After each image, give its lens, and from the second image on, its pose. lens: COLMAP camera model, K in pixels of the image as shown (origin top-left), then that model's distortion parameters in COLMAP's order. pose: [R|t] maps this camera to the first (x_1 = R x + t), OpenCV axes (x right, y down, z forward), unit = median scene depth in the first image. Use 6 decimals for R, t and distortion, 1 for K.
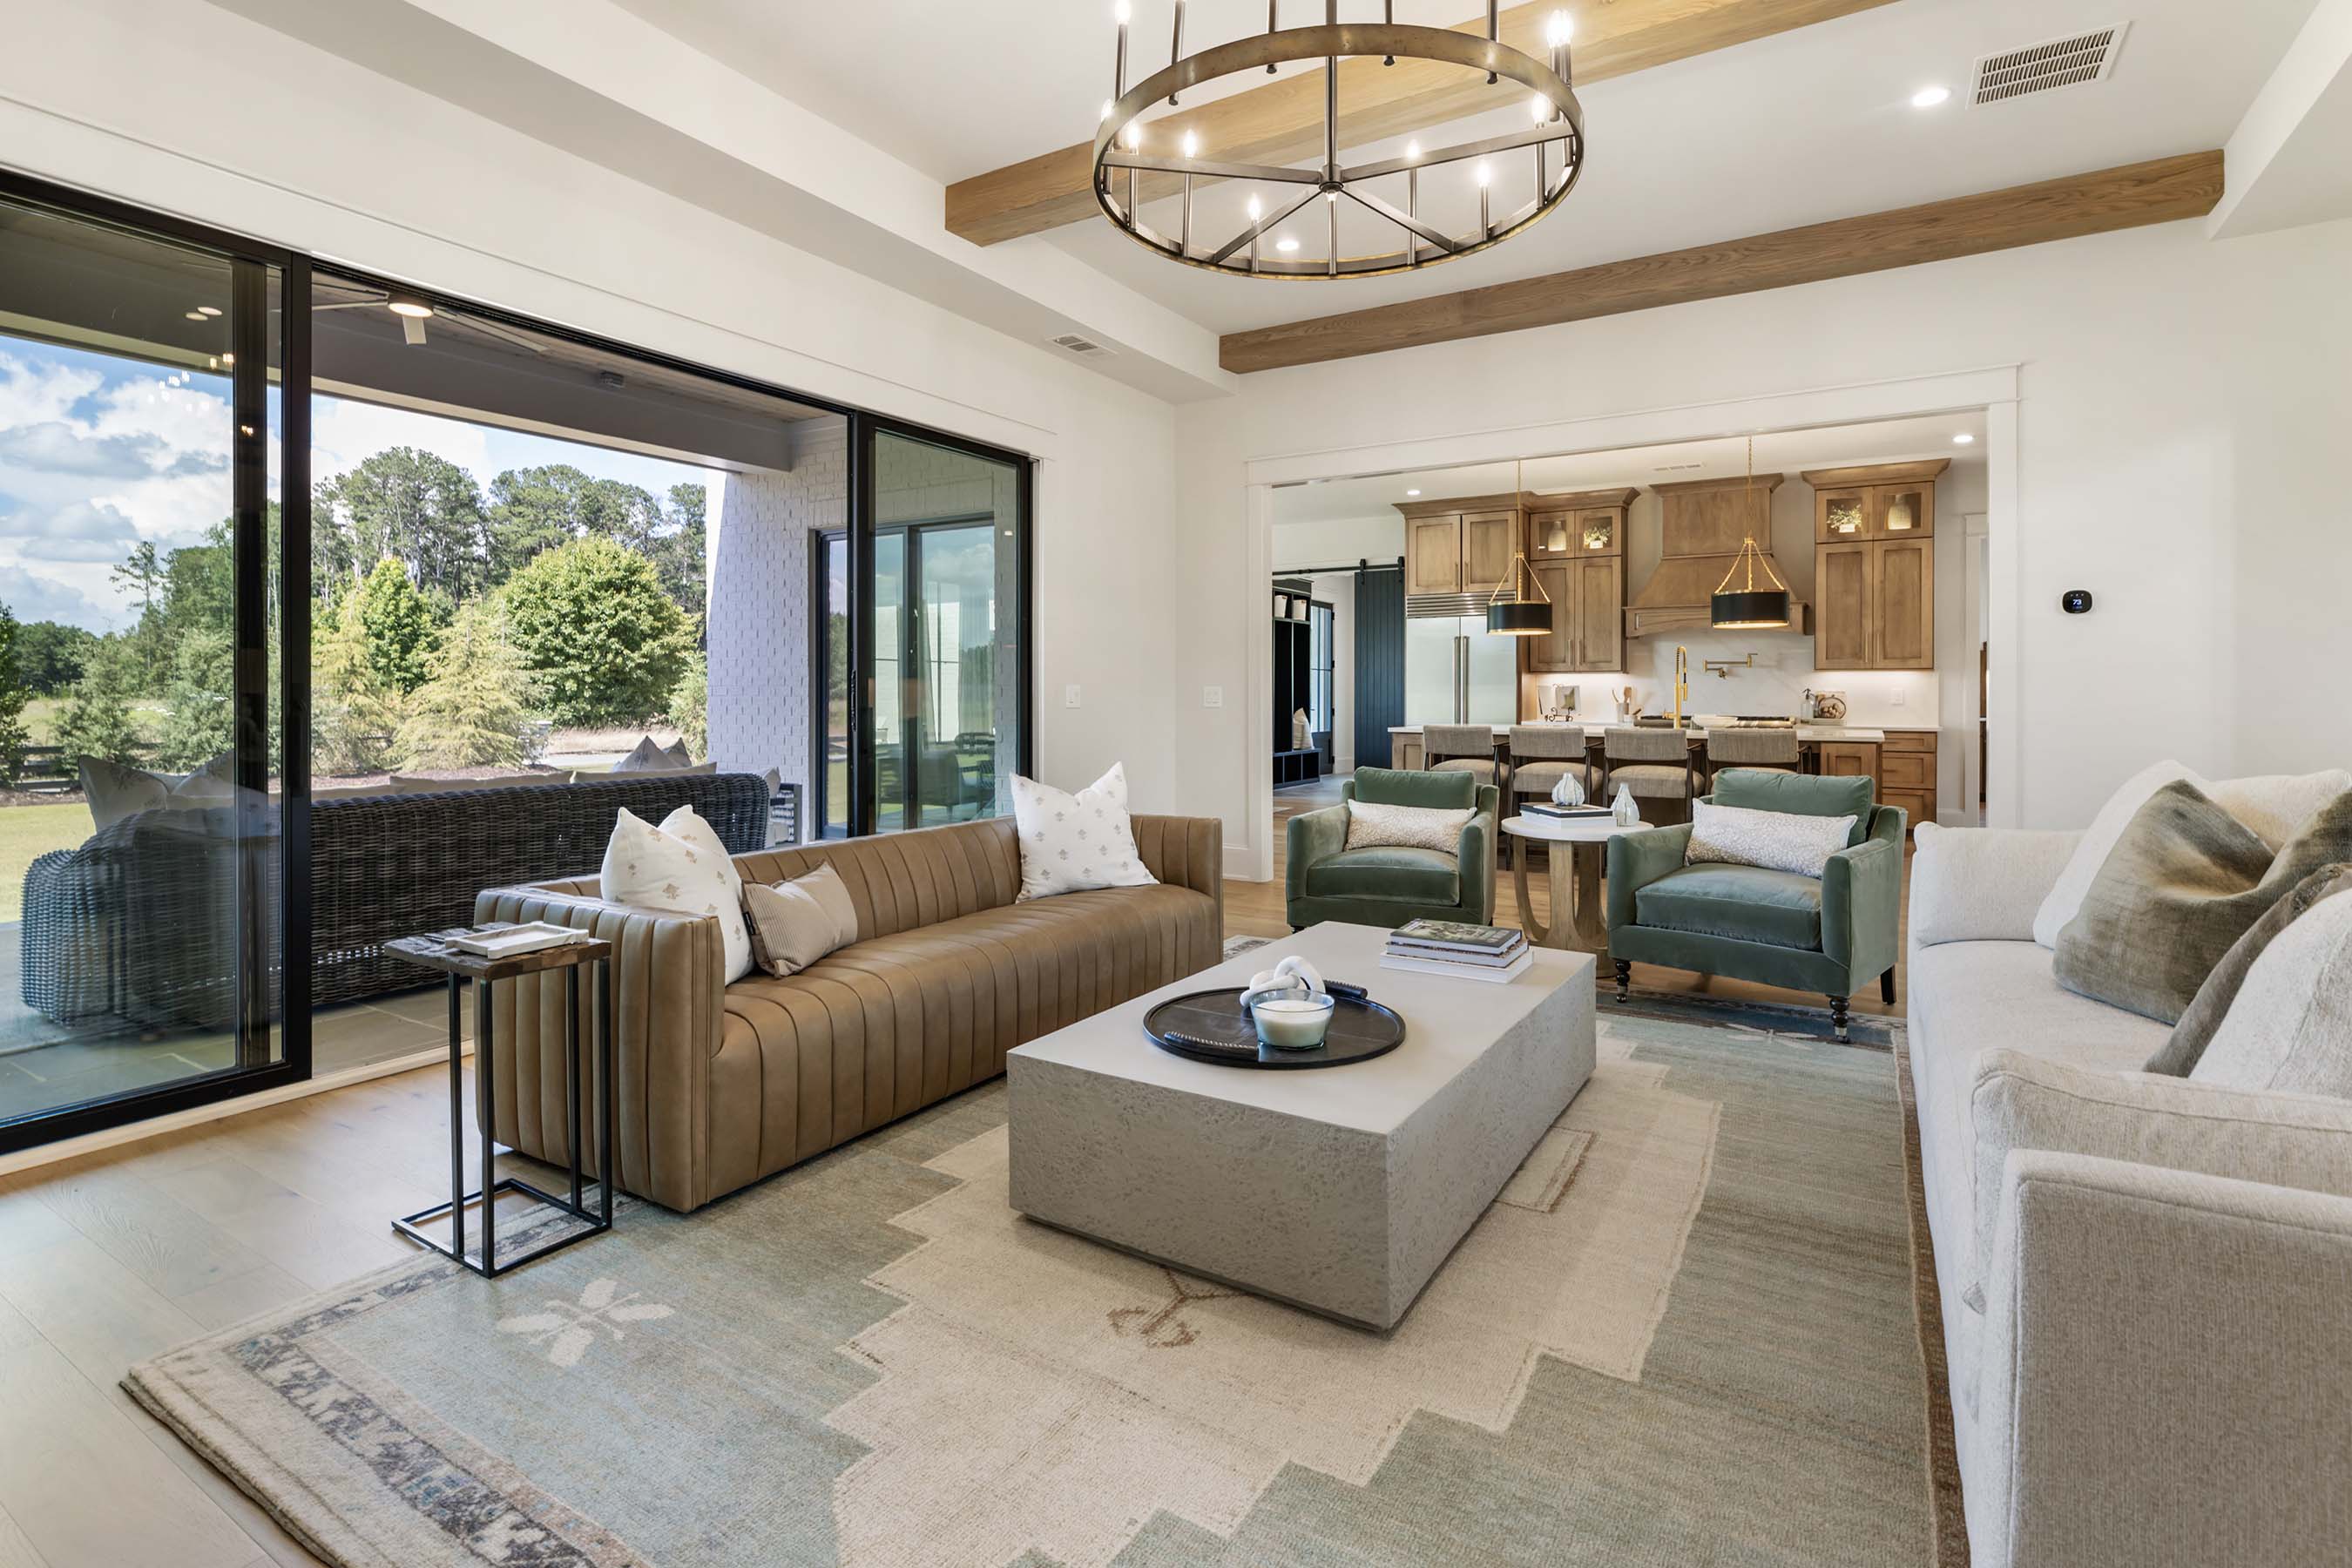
lens RADIAL K [[1116.7, 0, 1178.9], [0, 1116.7, 700.2], [0, 0, 1]] dist [-0.001814, -0.000153]
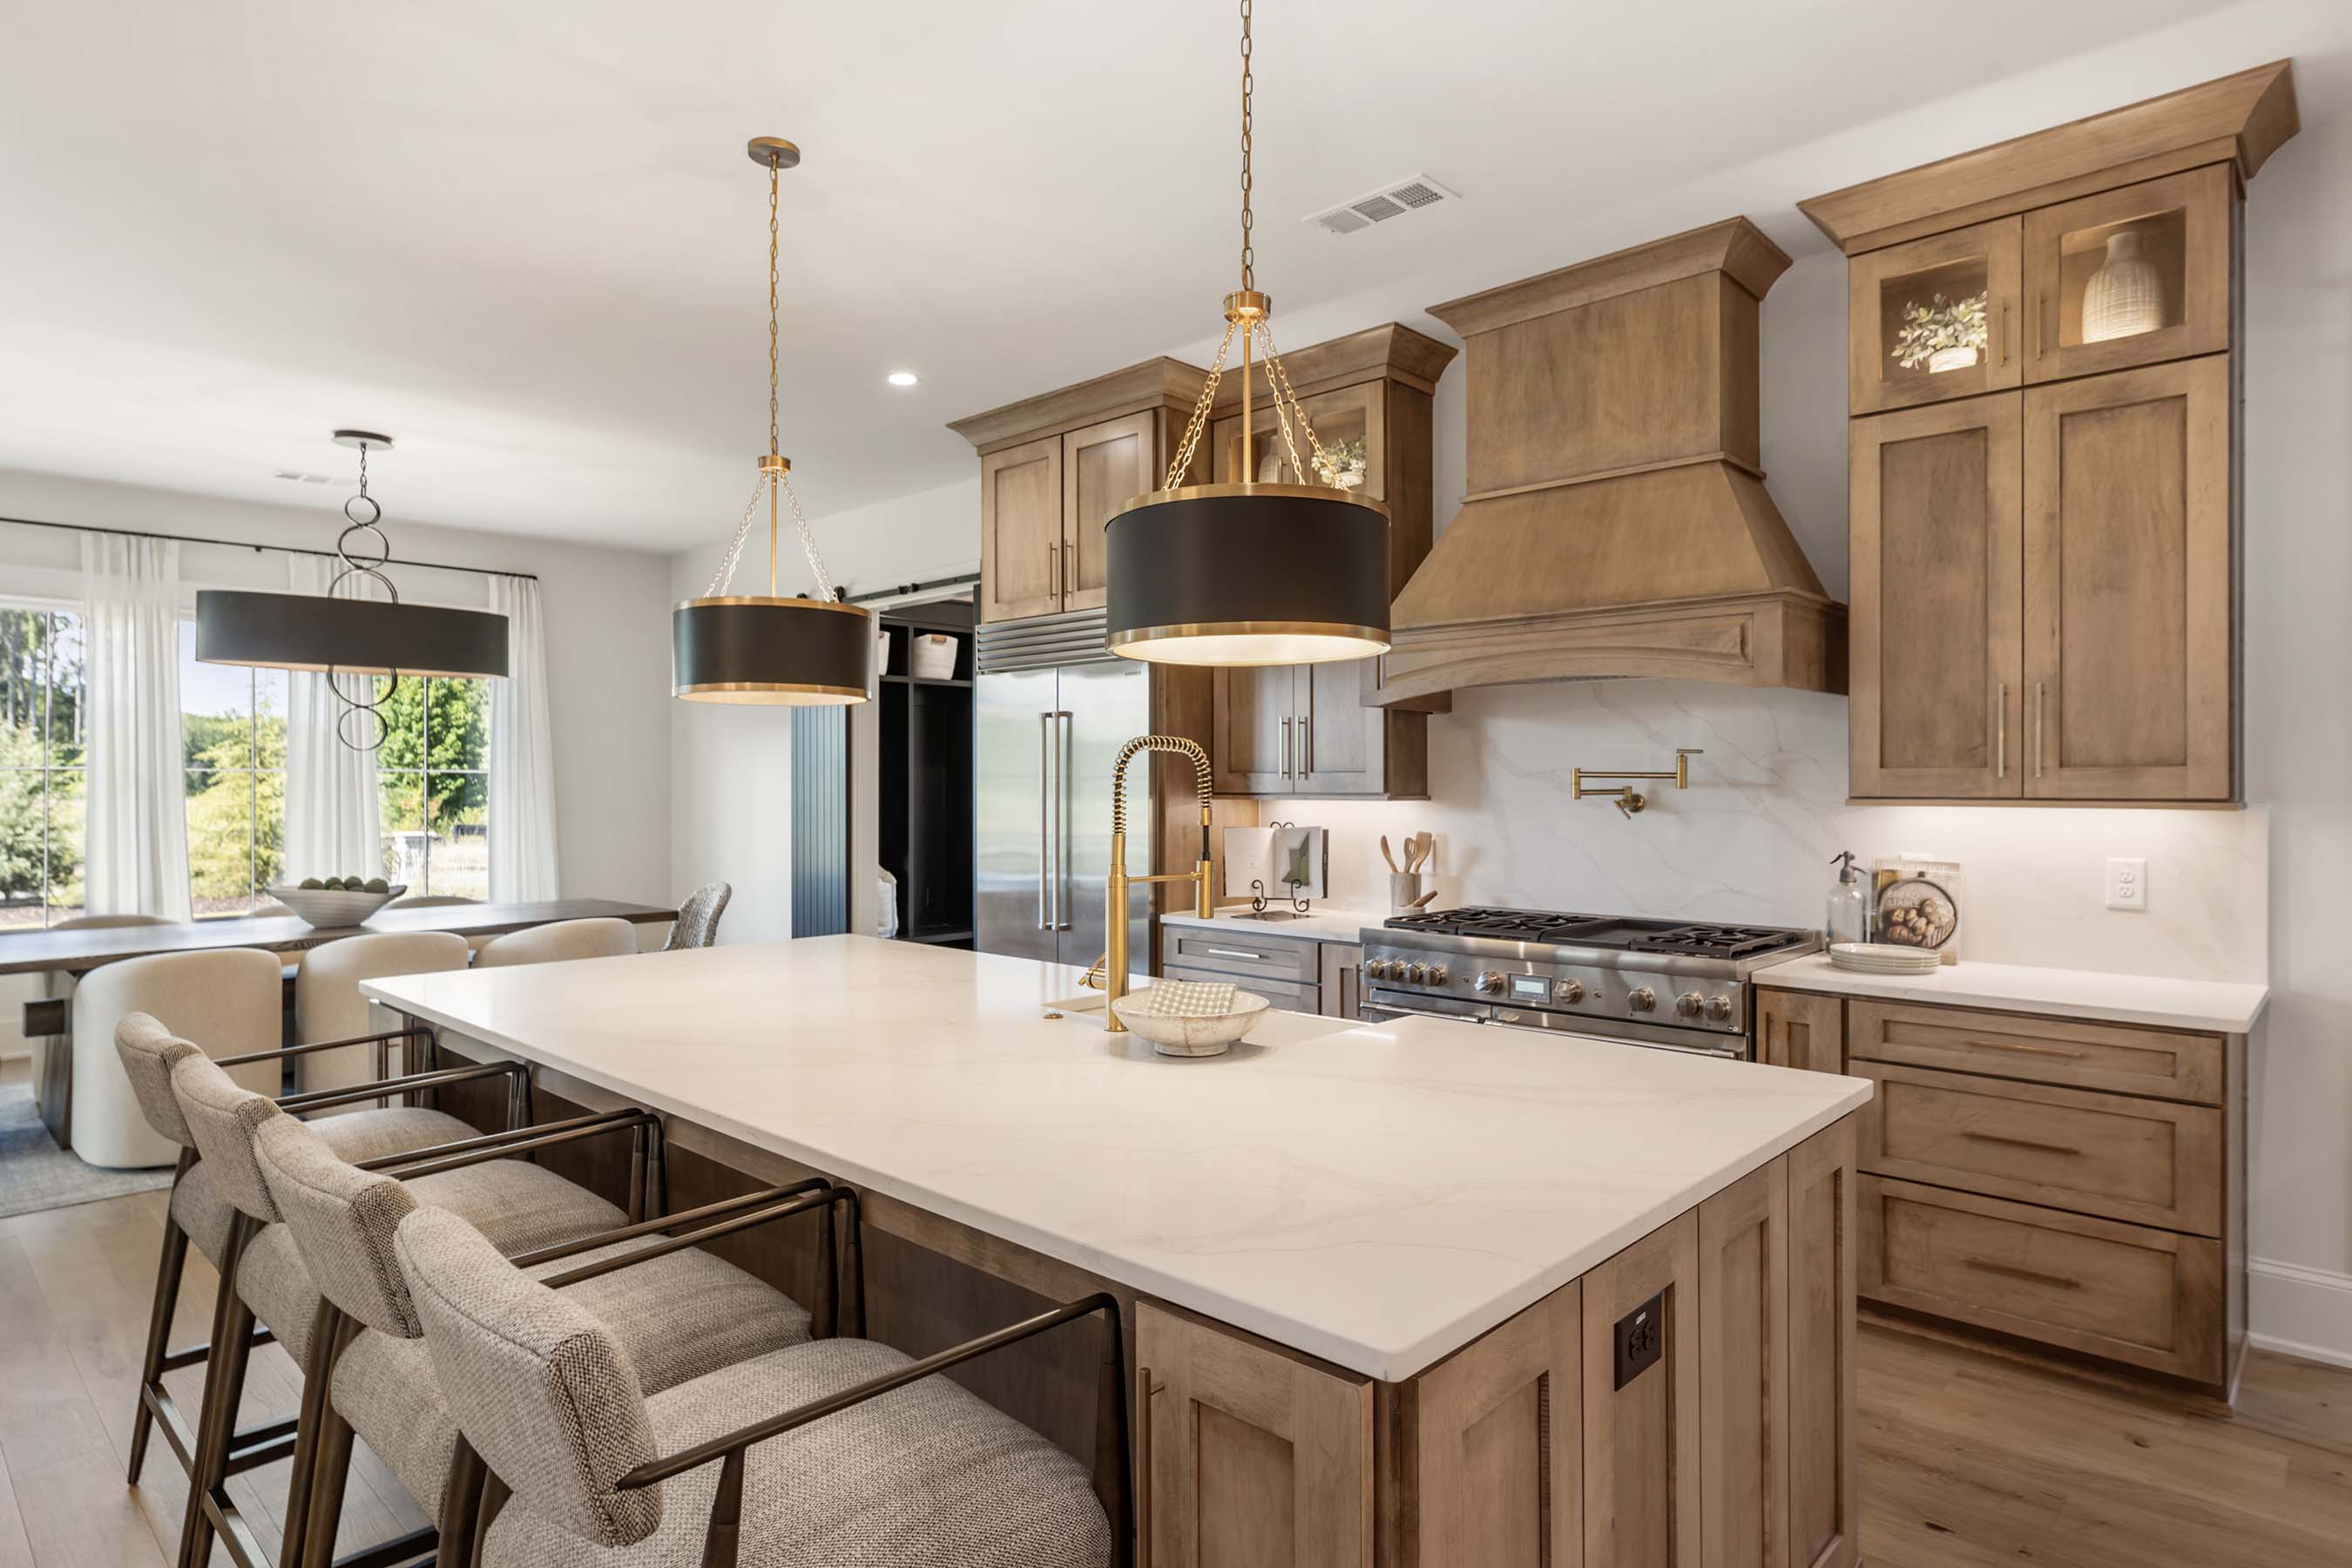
lens RADIAL K [[1278.4, 0, 1170.6], [0, 1278.4, 797.9], [0, 0, 1]] dist [0.000902, -0.000191]
pose [[0.978701, 0.001497, -0.205285, 0.908871], [-0.000822, 0.999994, 0.003373, -0.057721], [0.205289, -0.003133, 0.978696, 1.181527]]
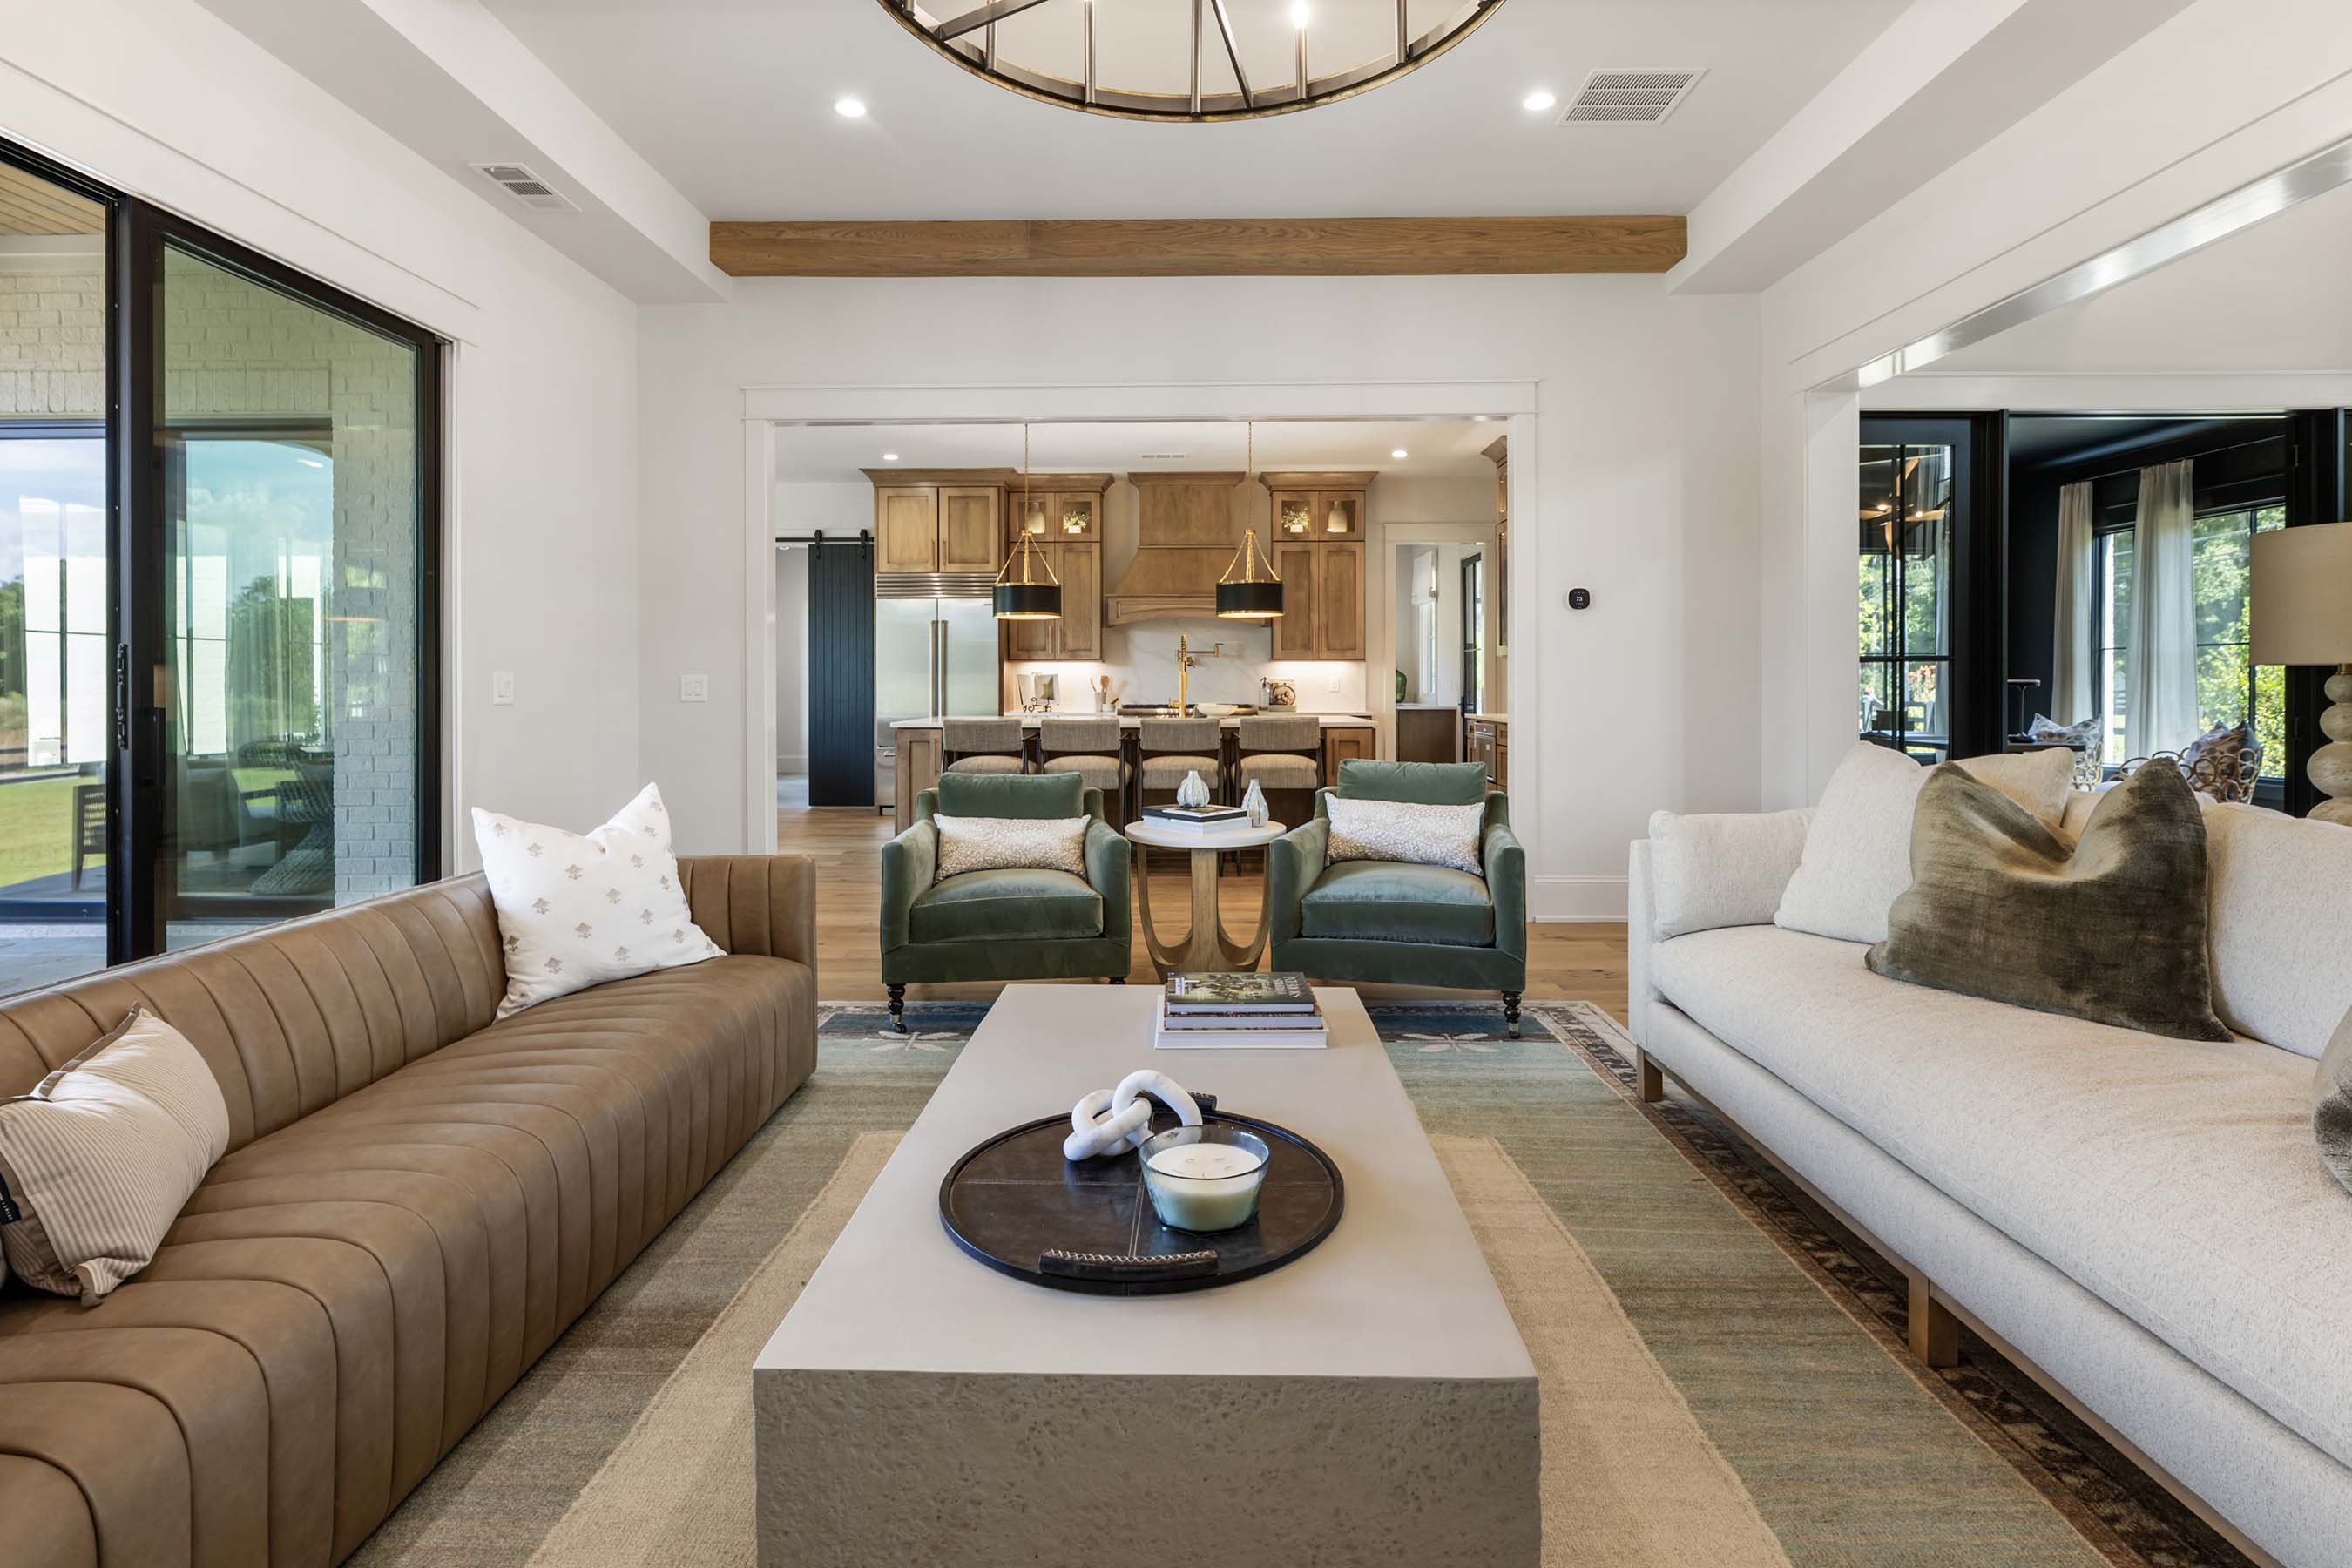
lens RADIAL K [[1138.7, 0, 1170.9], [0, 1138.7, 685.5], [0, 0, 1]] dist [-0.000996, 0.000006]
pose [[0.859945, -0.003908, 0.510371, -0.135883], [0.006159, 0.999977, -0.002720, -0.000484], [-0.510349, 0.005482, 0.859950, 0.234530]]
